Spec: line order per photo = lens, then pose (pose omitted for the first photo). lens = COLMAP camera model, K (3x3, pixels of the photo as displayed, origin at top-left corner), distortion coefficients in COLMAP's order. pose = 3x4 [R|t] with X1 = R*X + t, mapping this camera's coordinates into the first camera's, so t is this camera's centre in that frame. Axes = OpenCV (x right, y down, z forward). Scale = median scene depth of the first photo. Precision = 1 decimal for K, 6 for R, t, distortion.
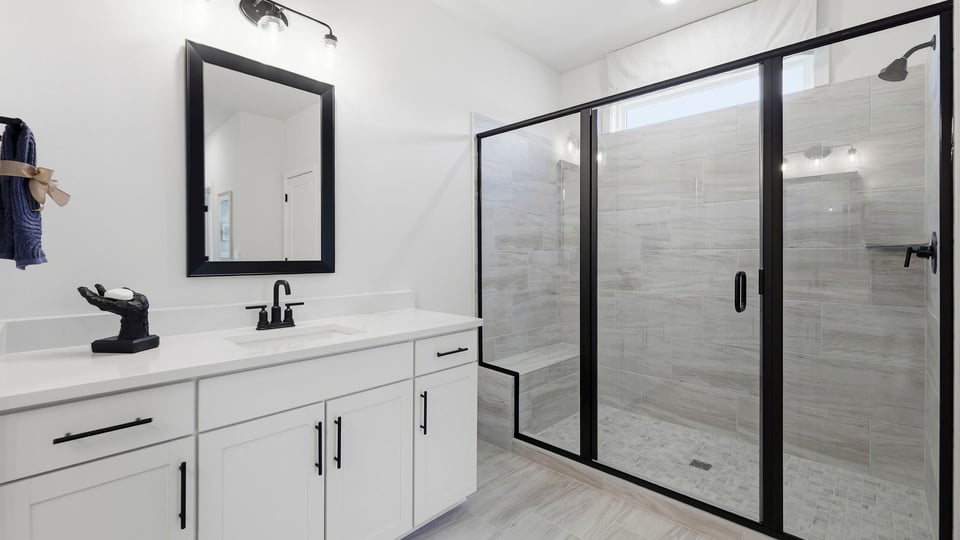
lens RADIAL K [[413.2, 0, 477.7], [0, 413.2, 258.9], [0, 0, 1]] dist [0.000667, 0.000000]
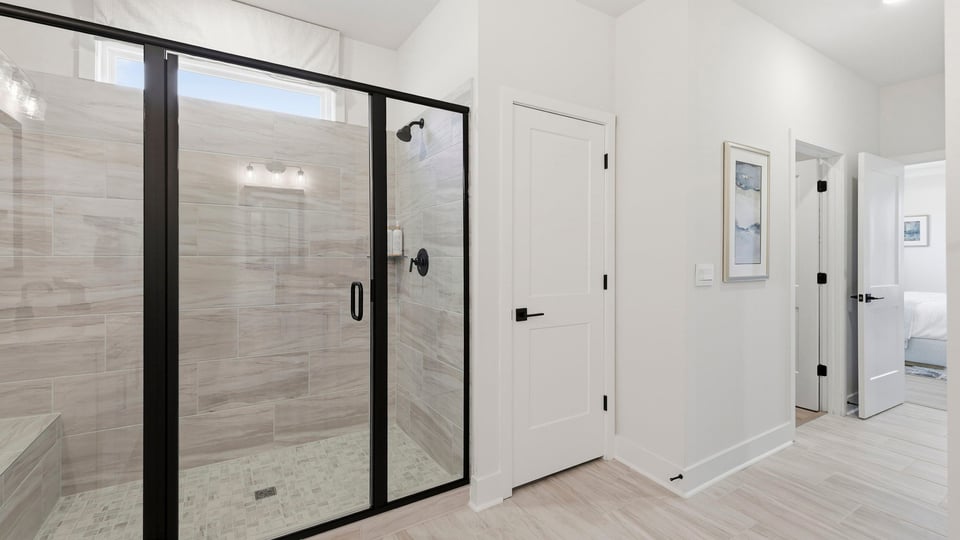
lens RADIAL K [[413.2, 0, 477.7], [0, 413.2, 258.9], [0, 0, 1]] dist [0.000667, 0.000000]
pose [[0.252918, -0.006286, 0.967467, -0.218314], [-0.002091, 0.999973, 0.007044, -0.027939], [-0.967486, -0.003804, 0.252898, 0.302513]]
